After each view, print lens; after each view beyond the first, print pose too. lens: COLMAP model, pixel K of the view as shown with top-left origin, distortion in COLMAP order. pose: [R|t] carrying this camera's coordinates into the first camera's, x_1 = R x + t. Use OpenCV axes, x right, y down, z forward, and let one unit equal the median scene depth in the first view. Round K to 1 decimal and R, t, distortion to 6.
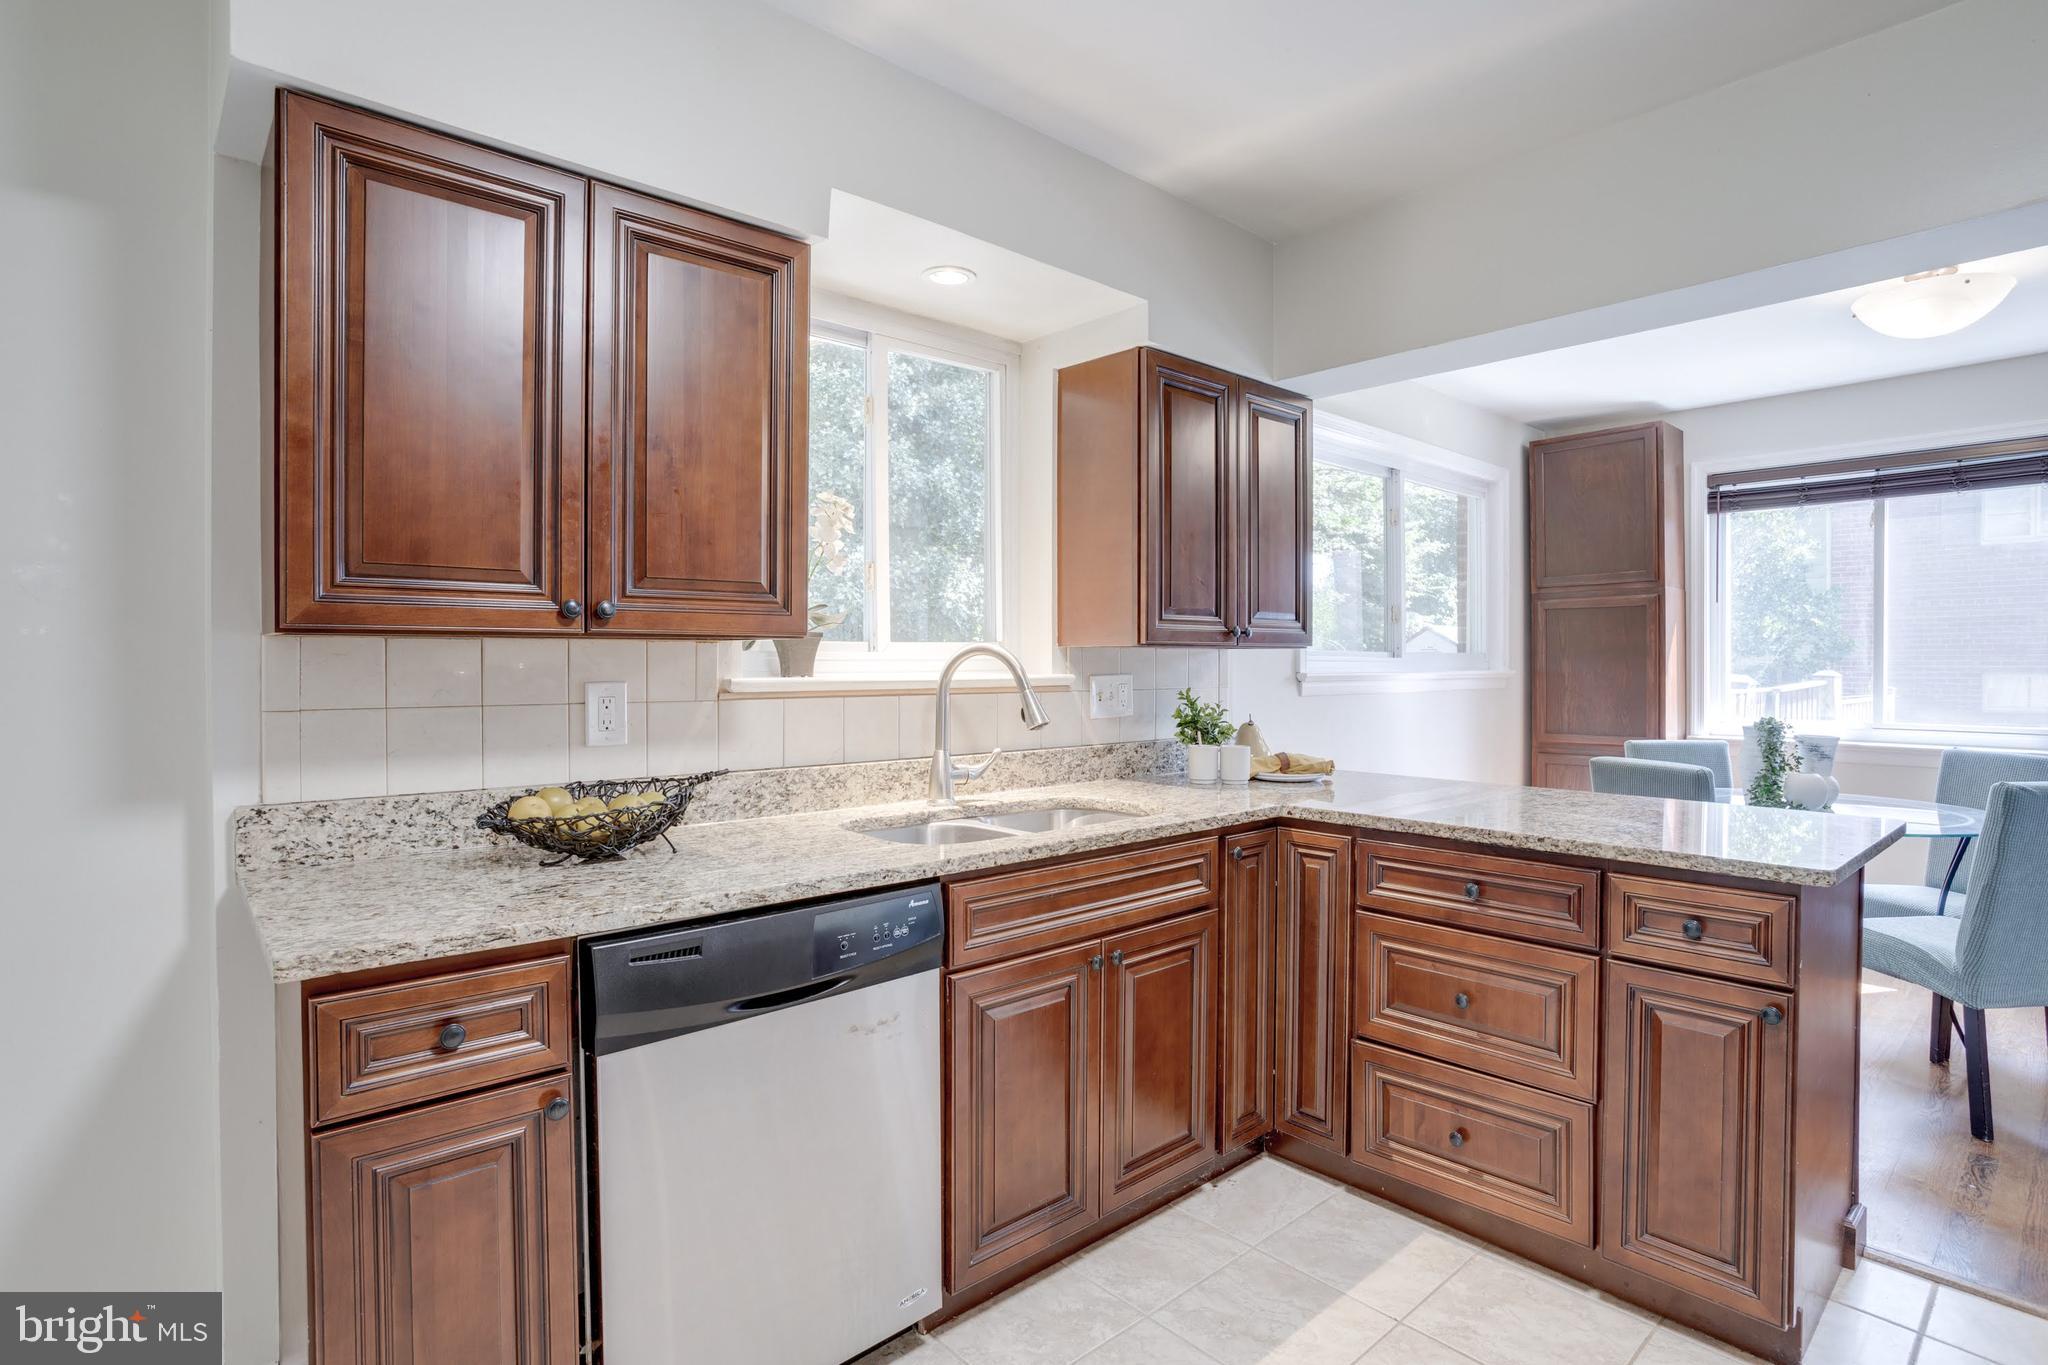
lens RADIAL K [[1040.1, 0, 1044.7], [0, 1040.1, 674.3], [0, 0, 1]] dist [-0.037272, 0.015337]
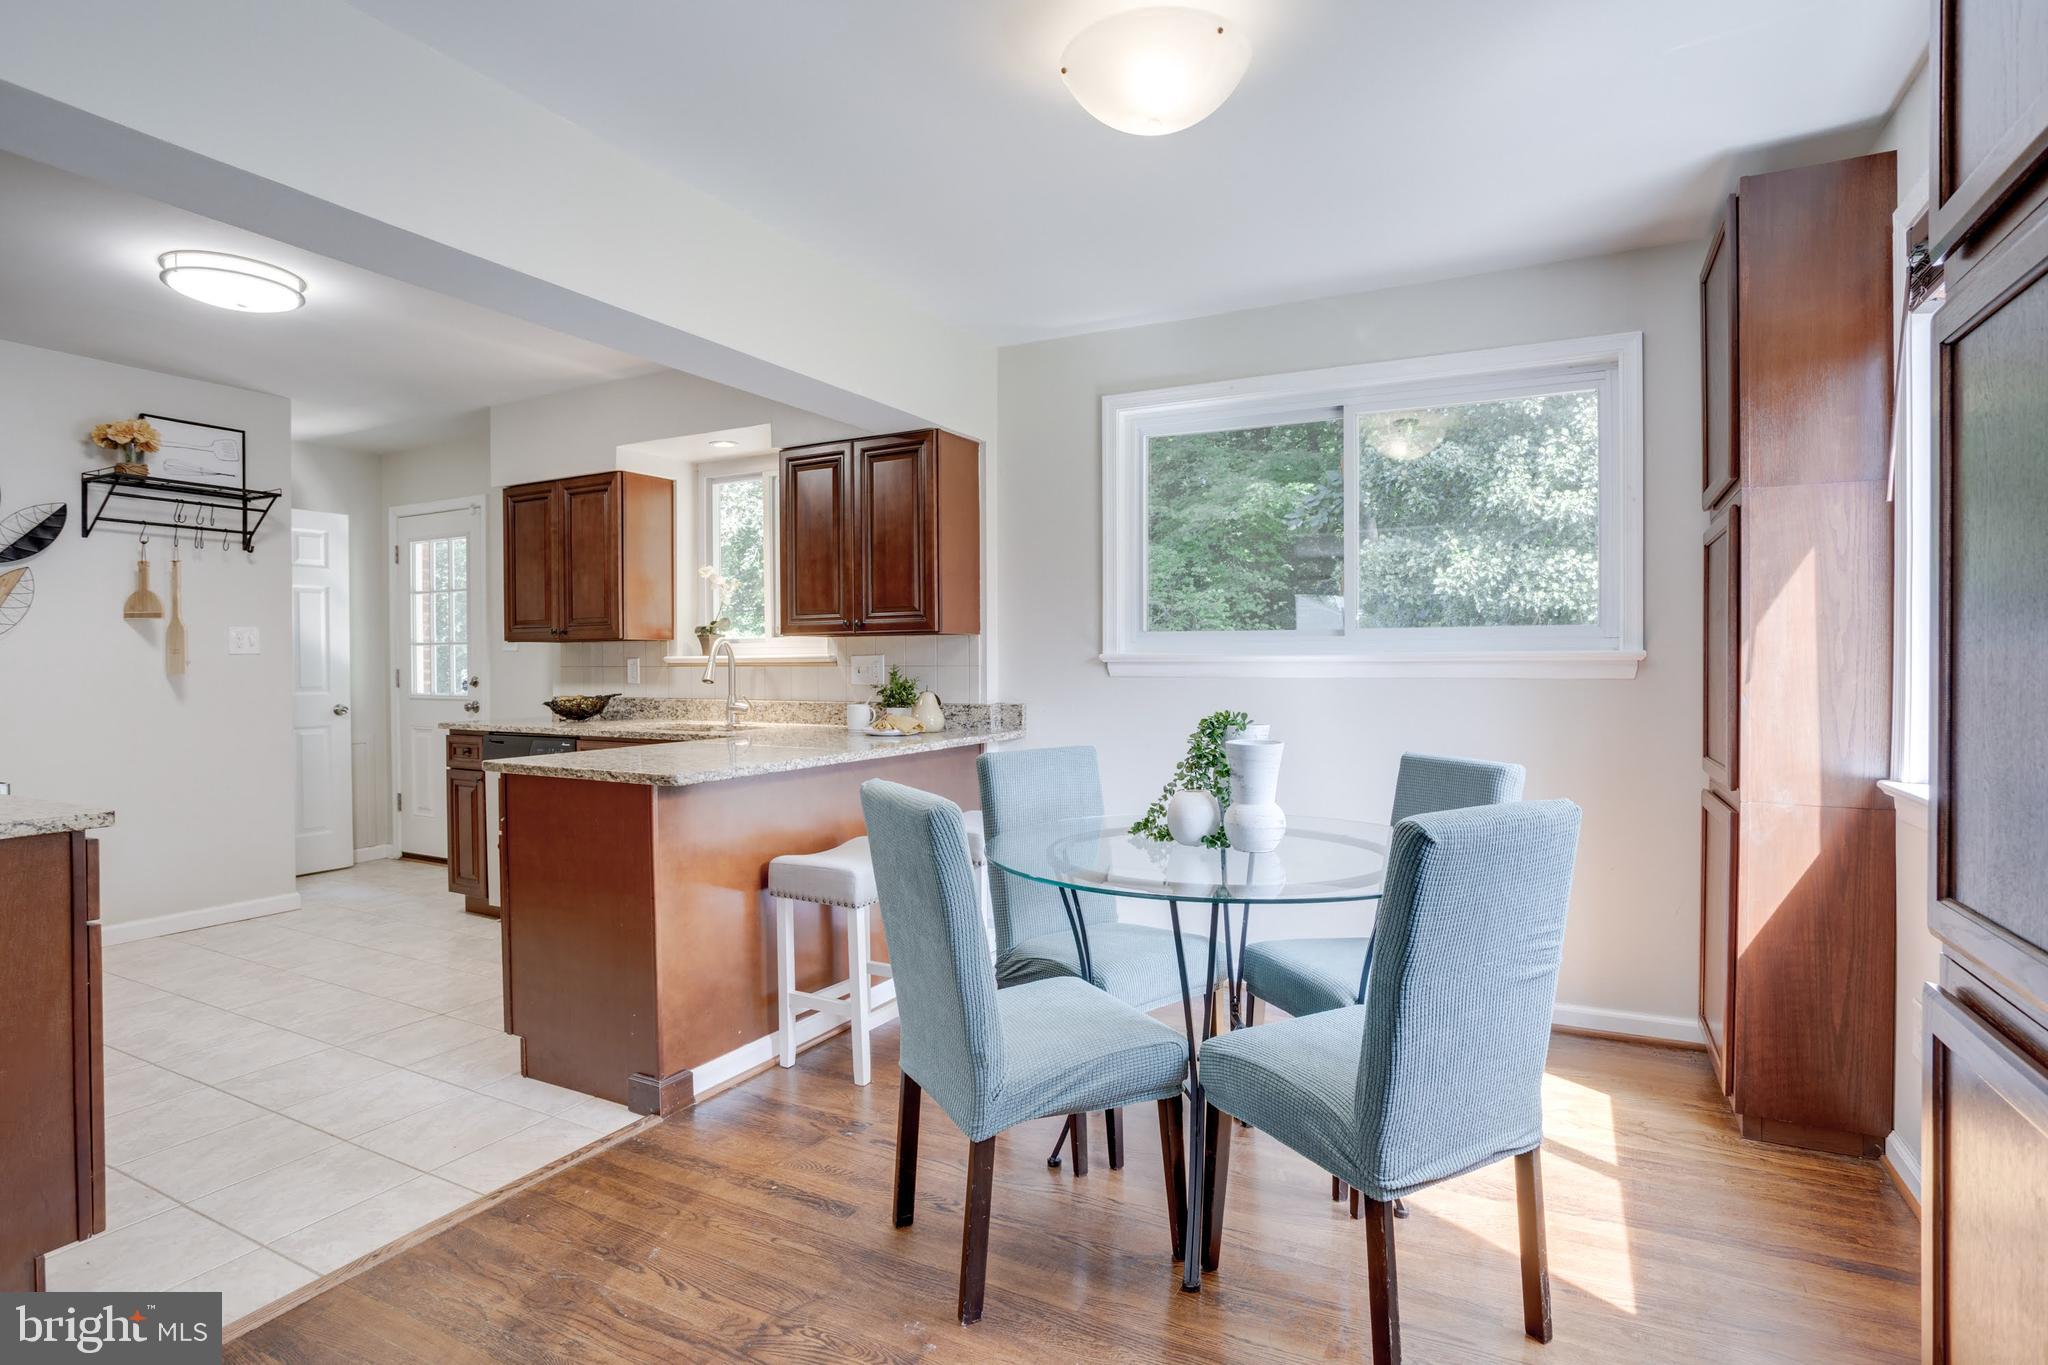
lens RADIAL K [[1040.1, 0, 1024.6], [0, 1040.1, 684.3], [0, 0, 1]] dist [-0.037272, 0.015337]
pose [[0.321776, 0.017331, -0.946657, 1.470813], [-0.006209, 0.999850, 0.016194, 0.015037], [0.946796, 0.000667, 0.321835, 0.713057]]
